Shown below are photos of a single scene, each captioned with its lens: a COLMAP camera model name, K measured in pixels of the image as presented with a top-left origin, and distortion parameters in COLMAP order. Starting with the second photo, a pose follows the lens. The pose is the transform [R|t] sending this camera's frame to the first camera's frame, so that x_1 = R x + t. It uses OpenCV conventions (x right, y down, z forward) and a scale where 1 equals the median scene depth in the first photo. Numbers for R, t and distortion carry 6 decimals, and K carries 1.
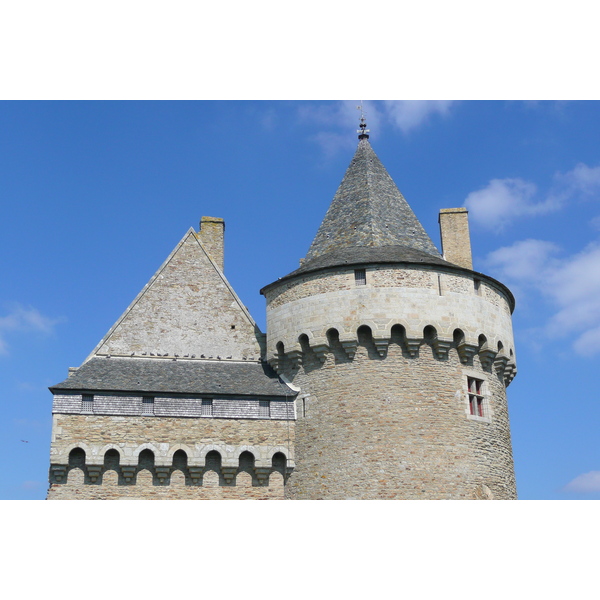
lens RADIAL K [[861.3, 0, 284.7], [0, 861.3, 302.8], [0, 0, 1]] dist [0.006890, -0.016322]
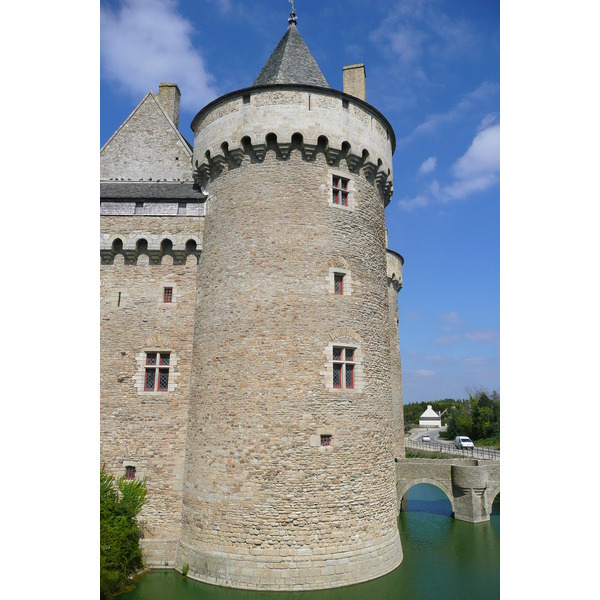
lens RADIAL K [[477.5, 0, 296.0], [0, 477.5, 301.4], [0, 0, 1]] dist [-0.026510, 0.010709]
pose [[0.984356, -0.018114, -0.175257, 0.281197], [0.043340, 0.989031, 0.141206, 0.169878], [0.170776, -0.146593, 0.974344, 0.286018]]
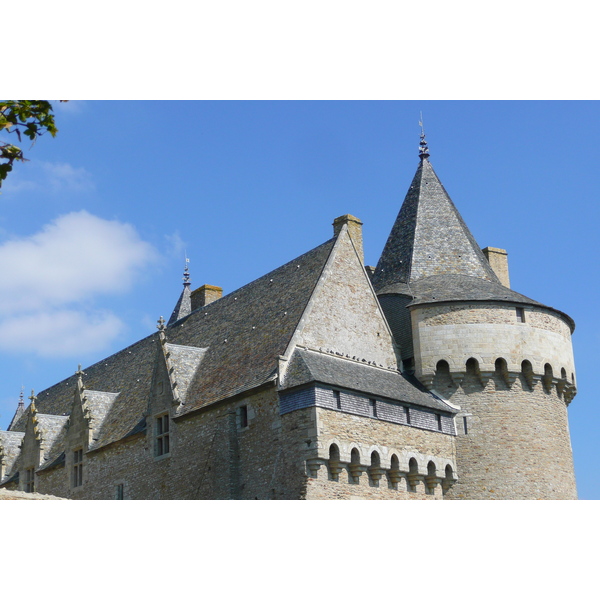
lens RADIAL K [[1202.8, 0, 300.0], [0, 1202.8, 300.0], [0, 0, 1]] dist [0.172080, -0.239968]
pose [[0.784276, 0.168475, 0.597099, -1.079195], [-0.195438, 0.980513, -0.019955, 0.038112], [-0.588825, -0.101046, 0.801920, -0.080320]]
